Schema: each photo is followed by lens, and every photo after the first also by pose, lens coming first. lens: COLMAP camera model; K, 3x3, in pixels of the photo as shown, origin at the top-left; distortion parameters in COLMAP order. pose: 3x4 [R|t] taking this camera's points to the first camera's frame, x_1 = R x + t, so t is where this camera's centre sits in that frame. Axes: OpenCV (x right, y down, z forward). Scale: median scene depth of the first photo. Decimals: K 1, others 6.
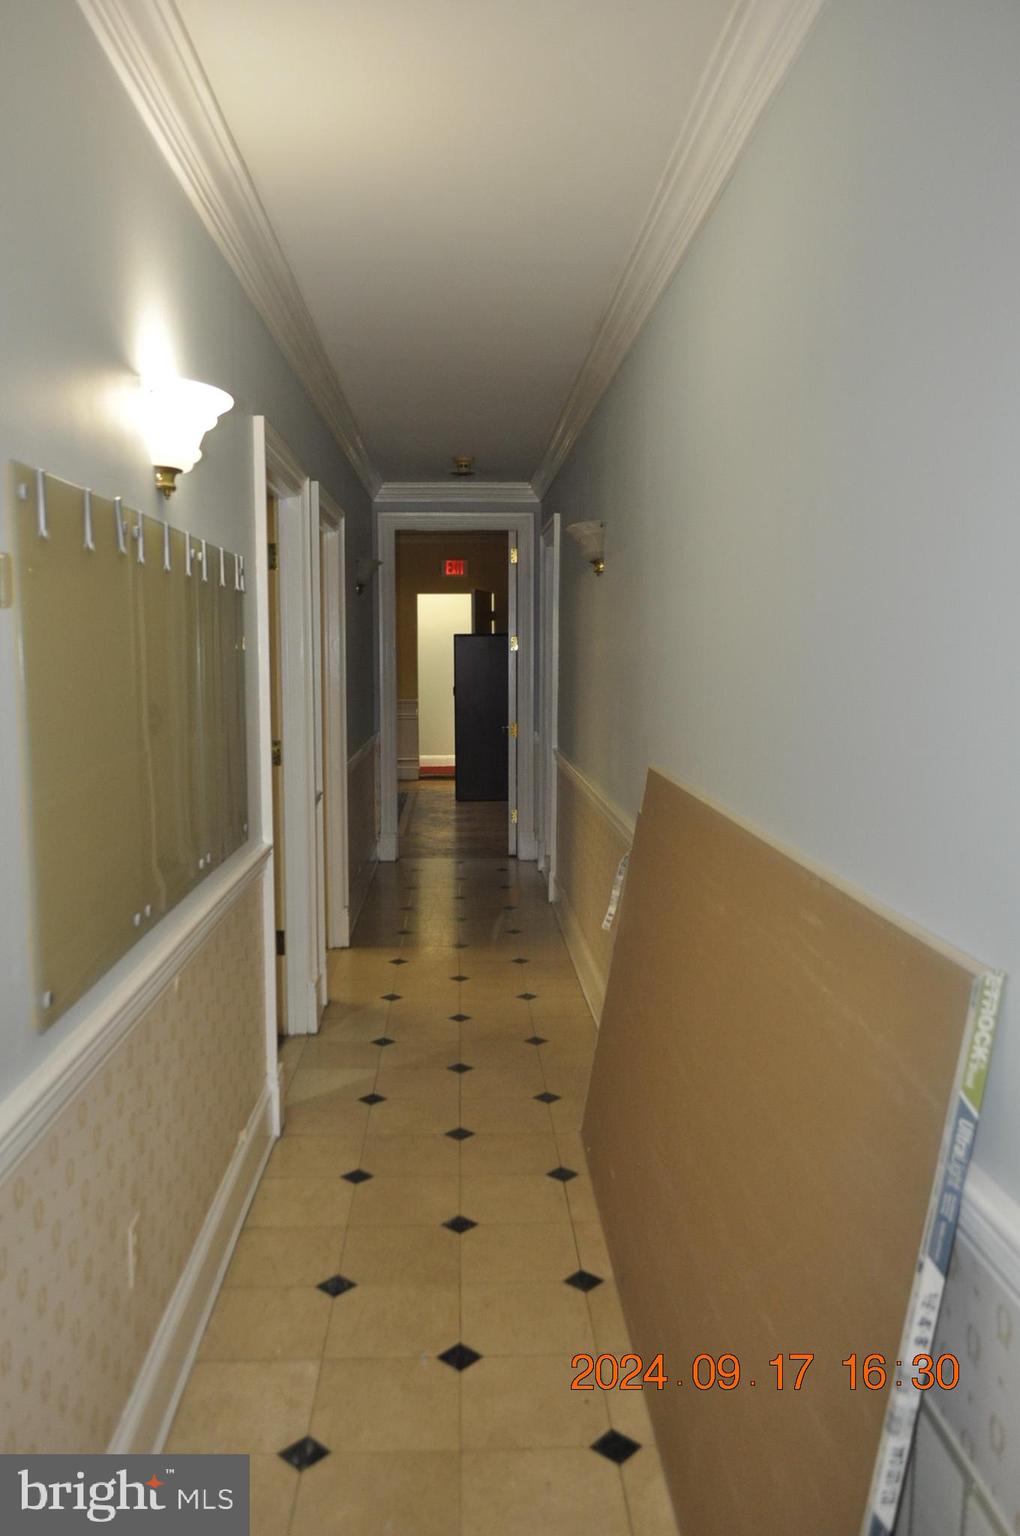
lens RADIAL K [[1218.8, 0, 498.5], [0, 1218.8, 778.0], [0, 0, 1]] dist [-0.026483, 0.007847]
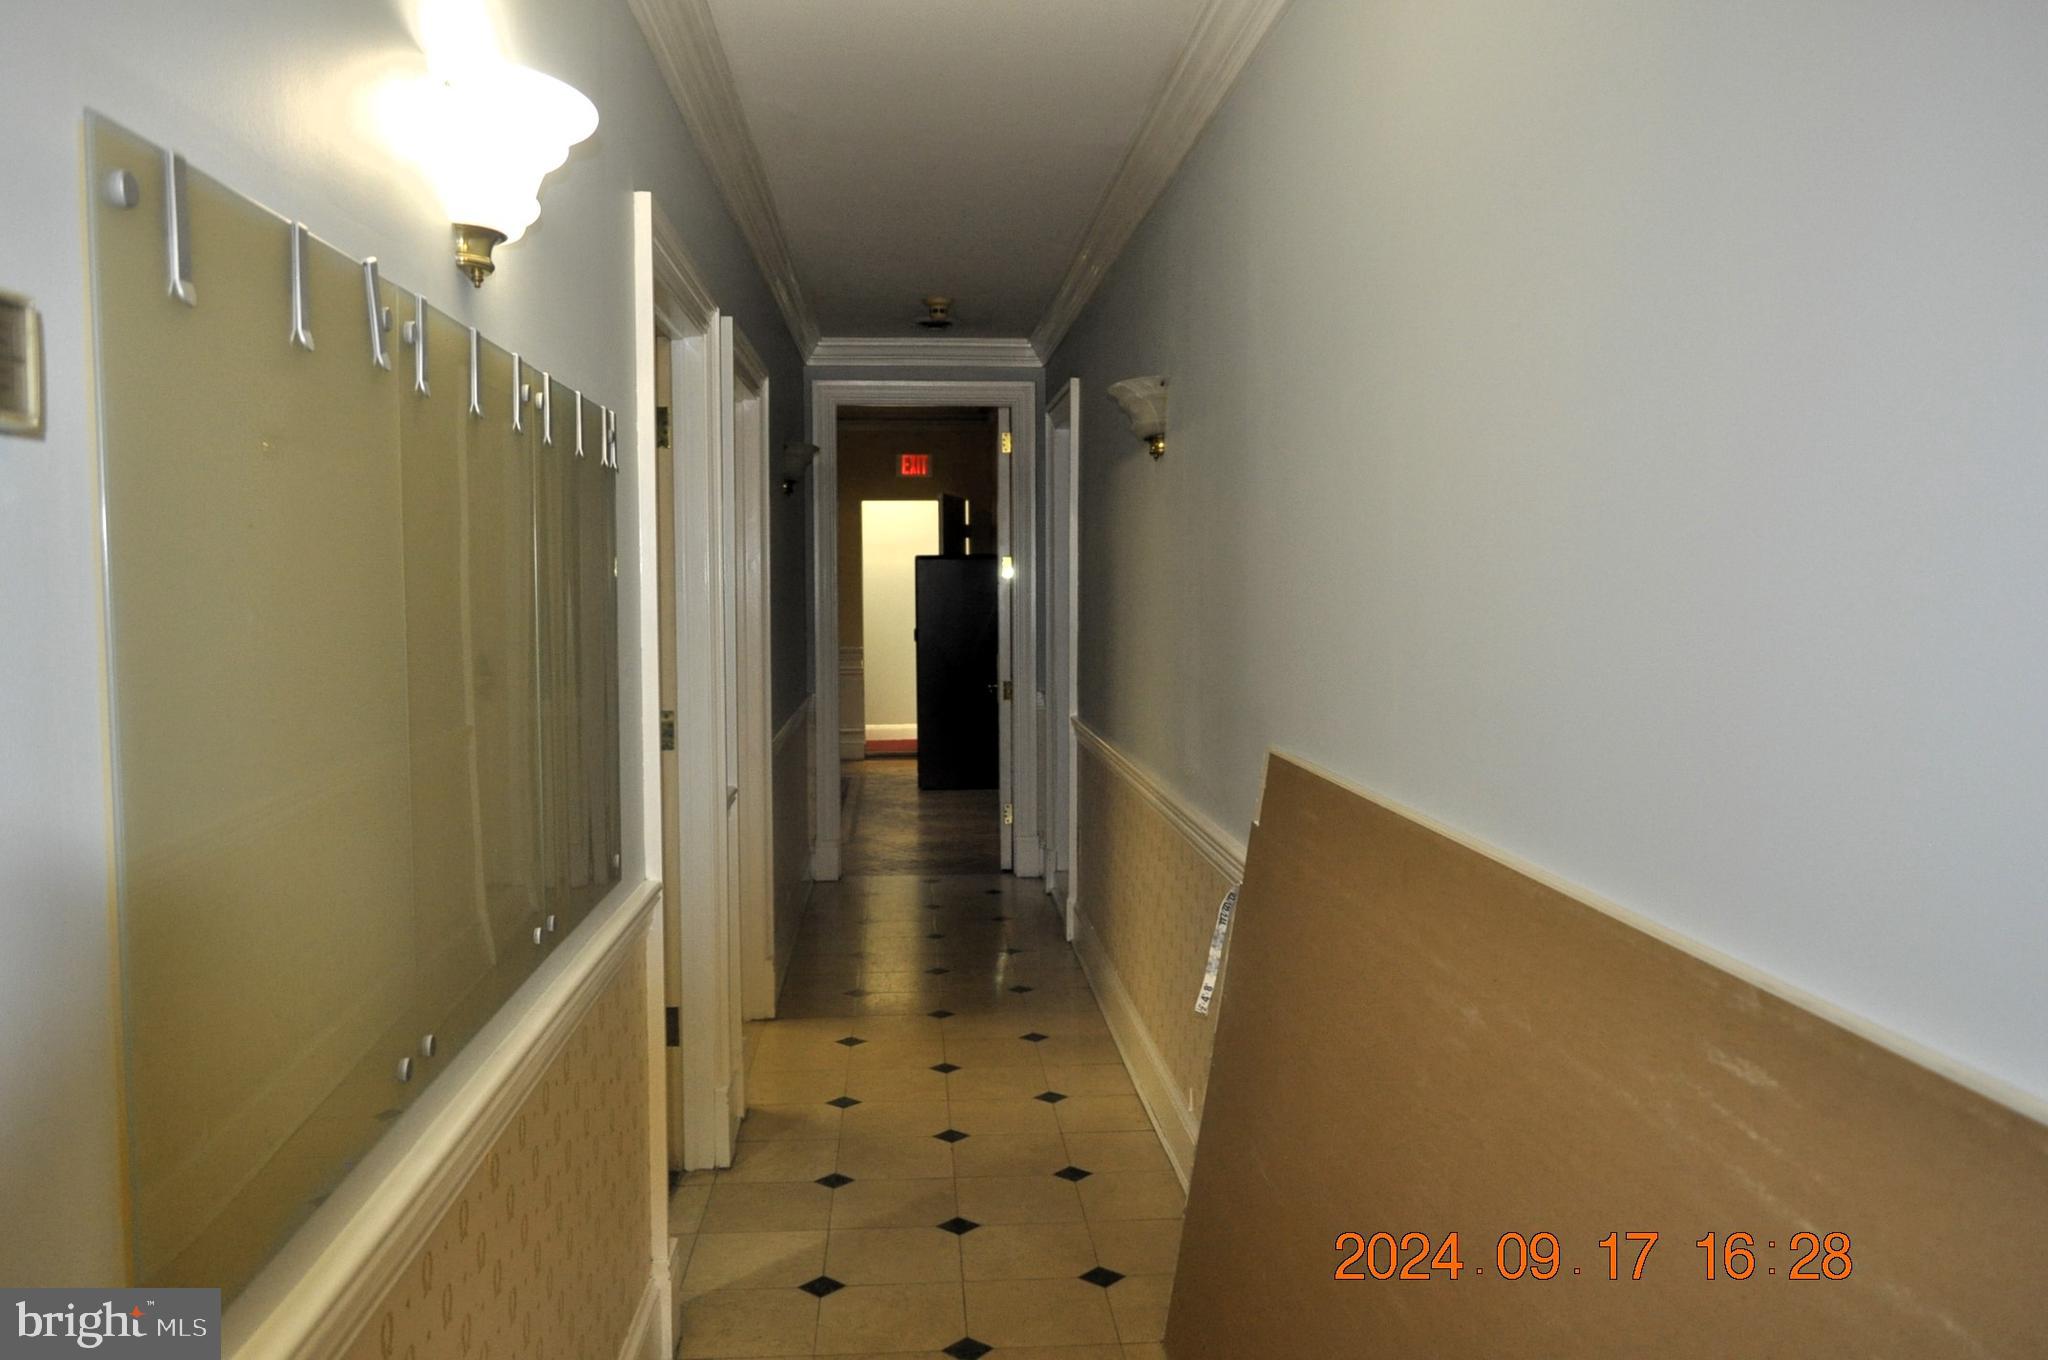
lens RADIAL K [[1625.1, 0, 1043.9], [0, 1625.1, 670.7], [0, 0, 1]] dist [-0.026483, 0.007847]
pose [[0.998701, -0.005206, 0.050697, -0.025236], [0.007717, 0.998747, -0.049447, -0.007524], [-0.050376, 0.049774, 0.997489, 0.124568]]
